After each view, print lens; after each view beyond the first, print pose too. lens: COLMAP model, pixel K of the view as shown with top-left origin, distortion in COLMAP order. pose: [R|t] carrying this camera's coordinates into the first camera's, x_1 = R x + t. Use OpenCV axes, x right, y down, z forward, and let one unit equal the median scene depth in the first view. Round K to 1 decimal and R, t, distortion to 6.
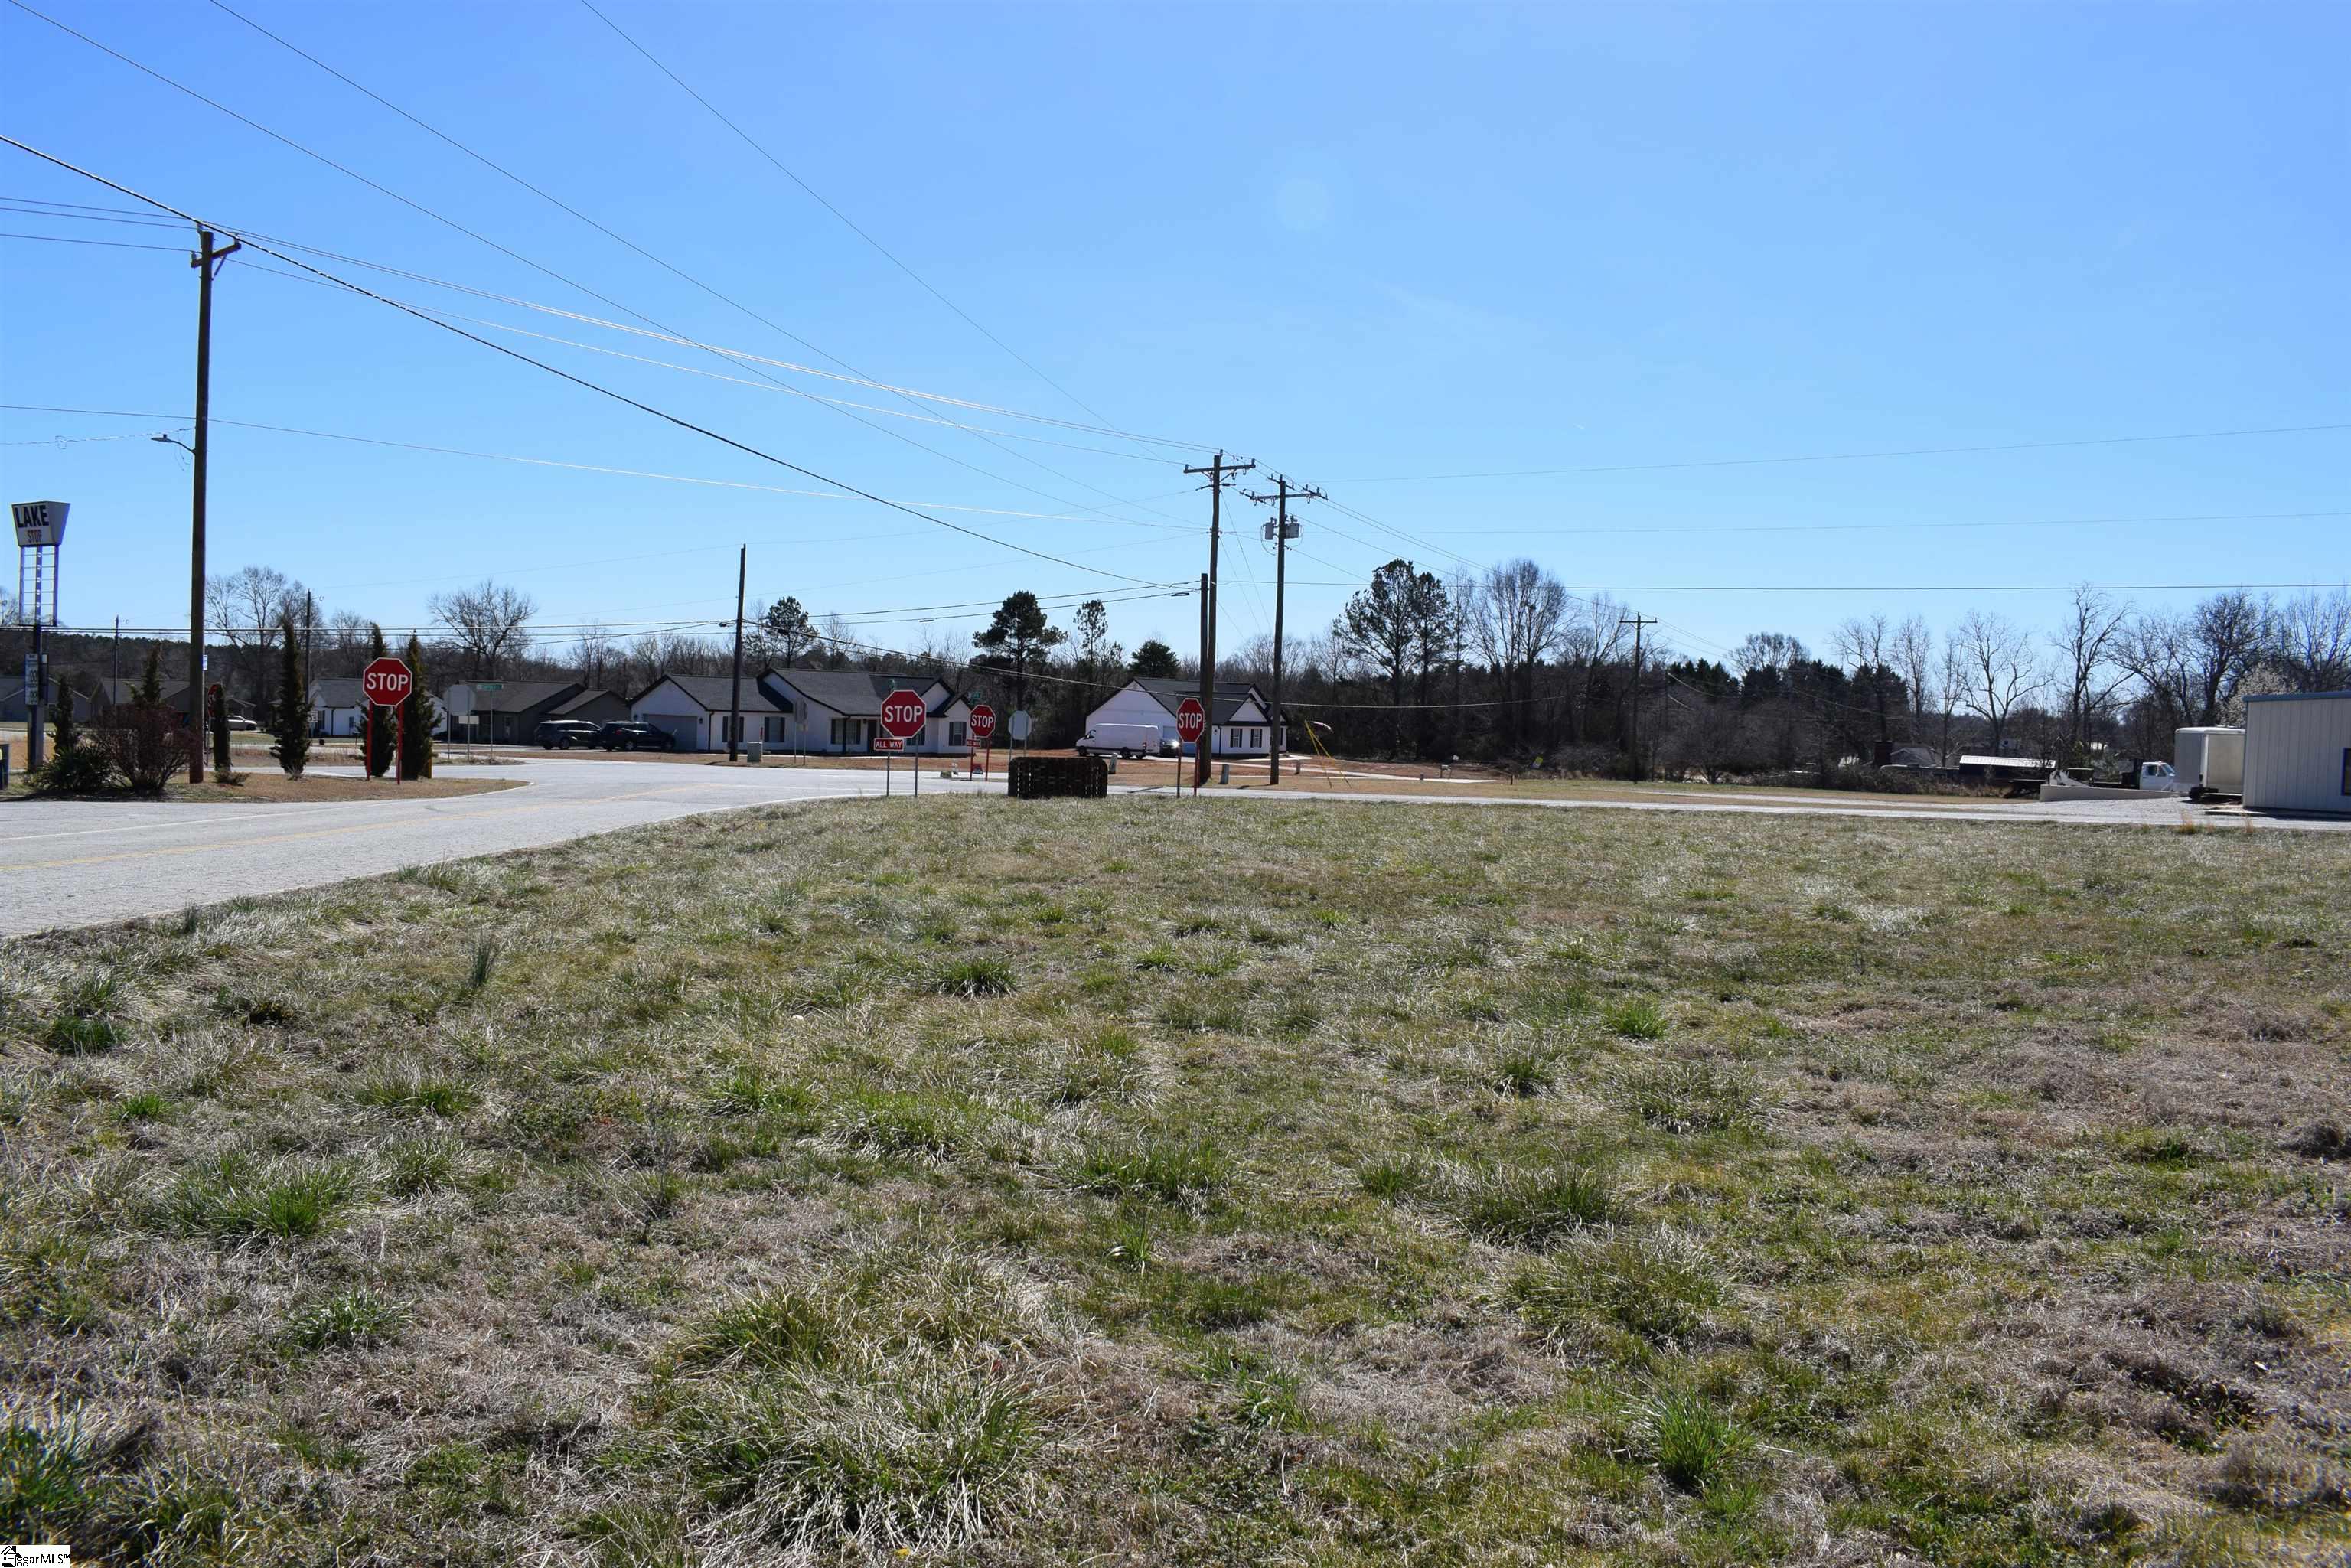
lens RADIAL K [[1860.2, 0, 1177.4], [0, 1860.2, 775.2], [0, 0, 1]] dist [-0.090897, 0.013389]
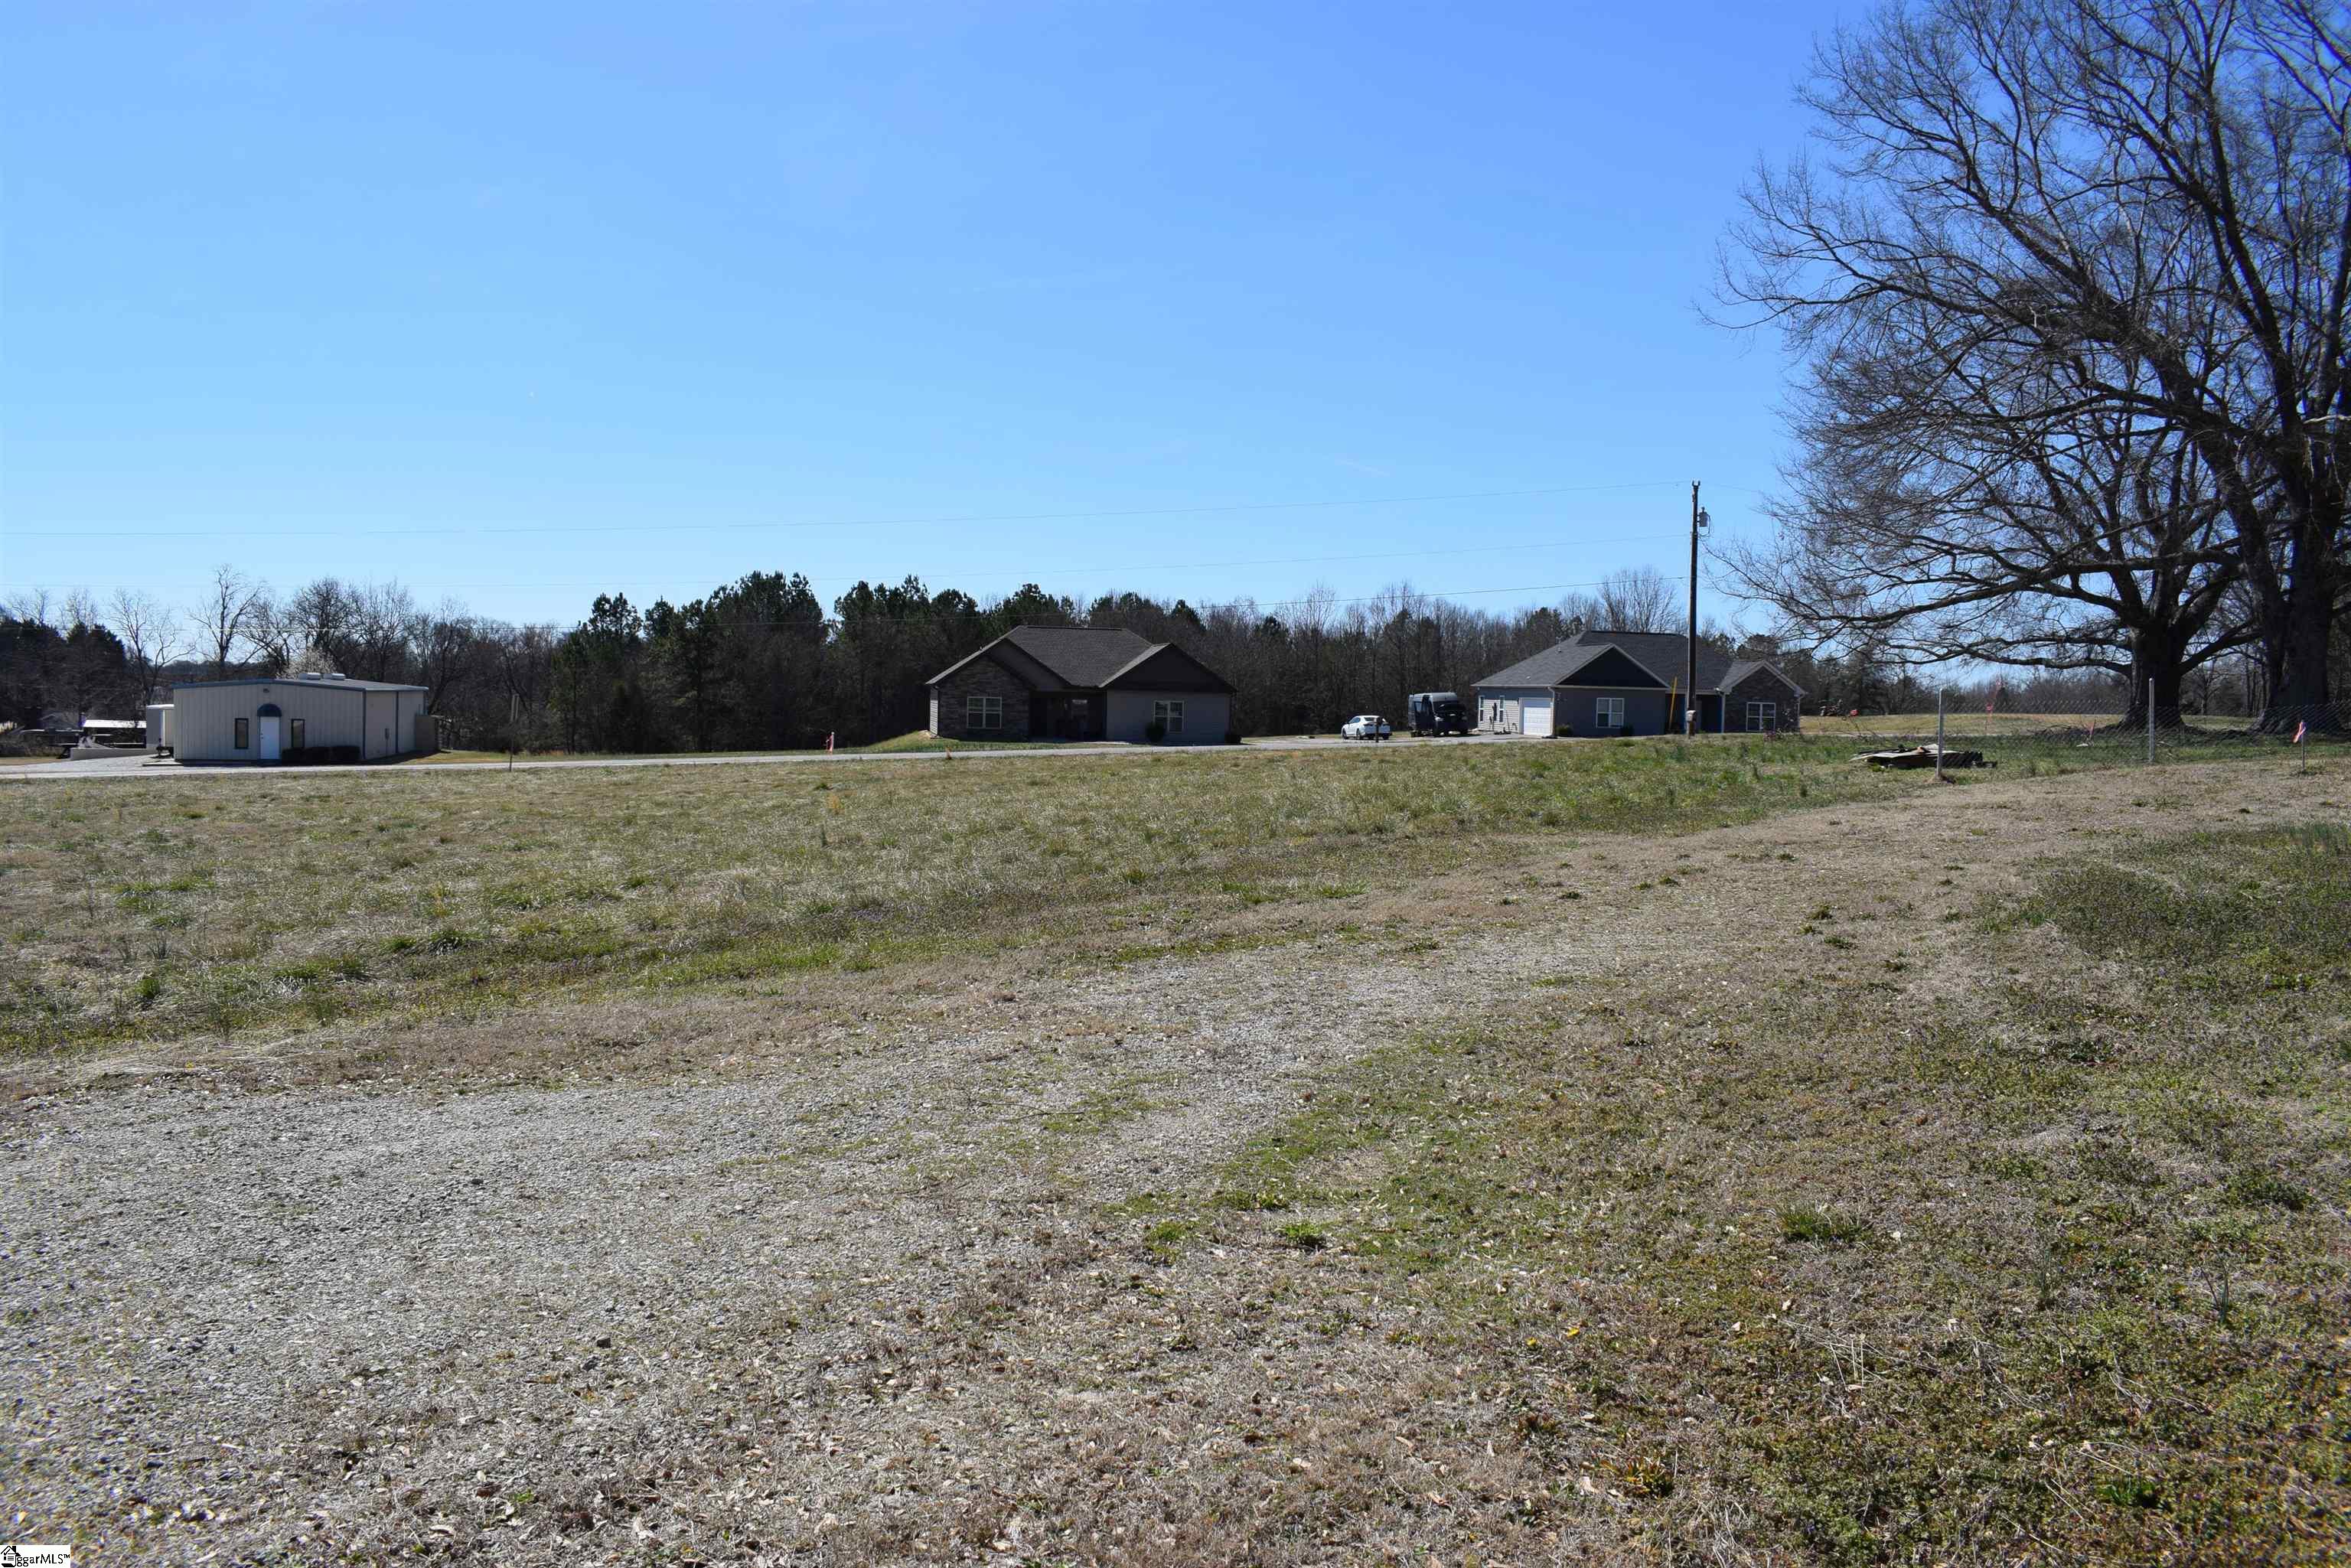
lens RADIAL K [[1860.2, 0, 1172.0], [0, 1860.2, 789.0], [0, 0, 1]] dist [-0.090897, 0.013389]
pose [[0.639823, -0.062316, 0.765992, -0.008988], [0.033920, 0.998026, 0.052860, -0.003284], [-0.767773, -0.007839, 0.640673, -0.204171]]
